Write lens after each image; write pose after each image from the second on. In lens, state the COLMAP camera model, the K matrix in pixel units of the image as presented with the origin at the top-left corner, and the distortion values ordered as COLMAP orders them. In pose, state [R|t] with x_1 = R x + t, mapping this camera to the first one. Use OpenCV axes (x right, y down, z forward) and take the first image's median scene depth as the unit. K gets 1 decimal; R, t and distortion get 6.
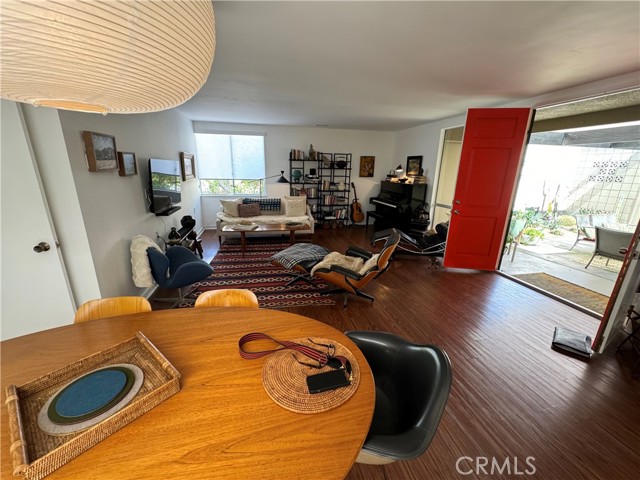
lens RADIAL K [[255.7, 0, 320.5], [0, 255.7, 240.3], [0, 0, 1]] dist [0.005976, -0.001355]
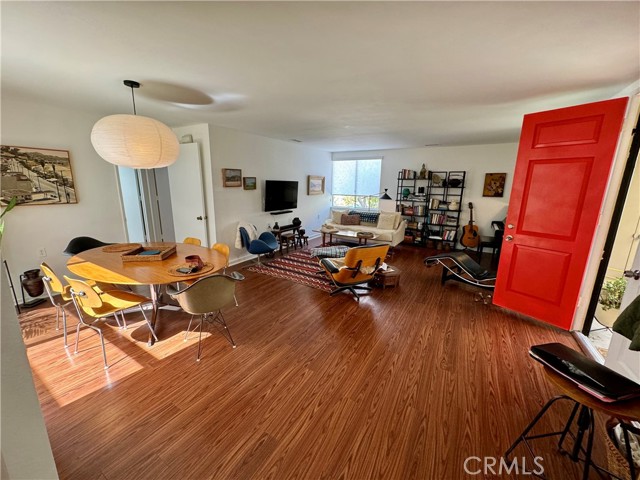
lens RADIAL K [[255.7, 0, 316.5], [0, 255.7, 238.9], [0, 0, 1]] dist [0.005976, -0.001355]
pose [[0.721402, 0.141370, -0.677933, 0.384897], [-0.192349, 0.981327, -0.000045, 0.002627], [0.665268, 0.130432, 0.735123, 0.000644]]
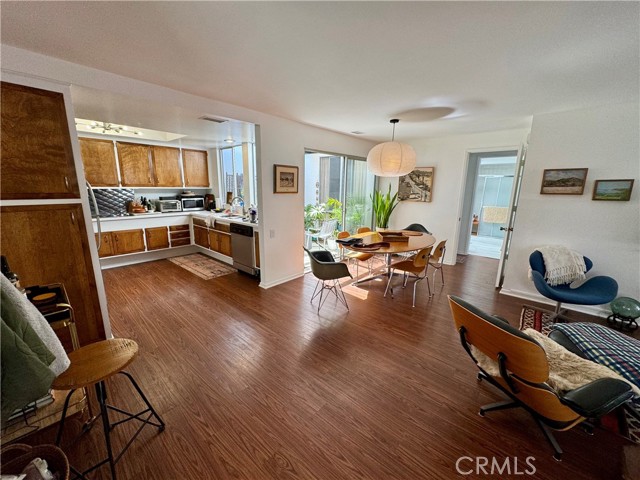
lens RADIAL K [[255.7, 0, 321.6], [0, 255.7, 239.1], [0, 0, 1]] dist [0.005976, -0.001355]
pose [[-0.812486, 0.090961, -0.575840, 0.381327], [-0.188734, 0.893518, 0.407437, -0.136417], [0.551584, 0.439718, -0.708804, 0.497443]]
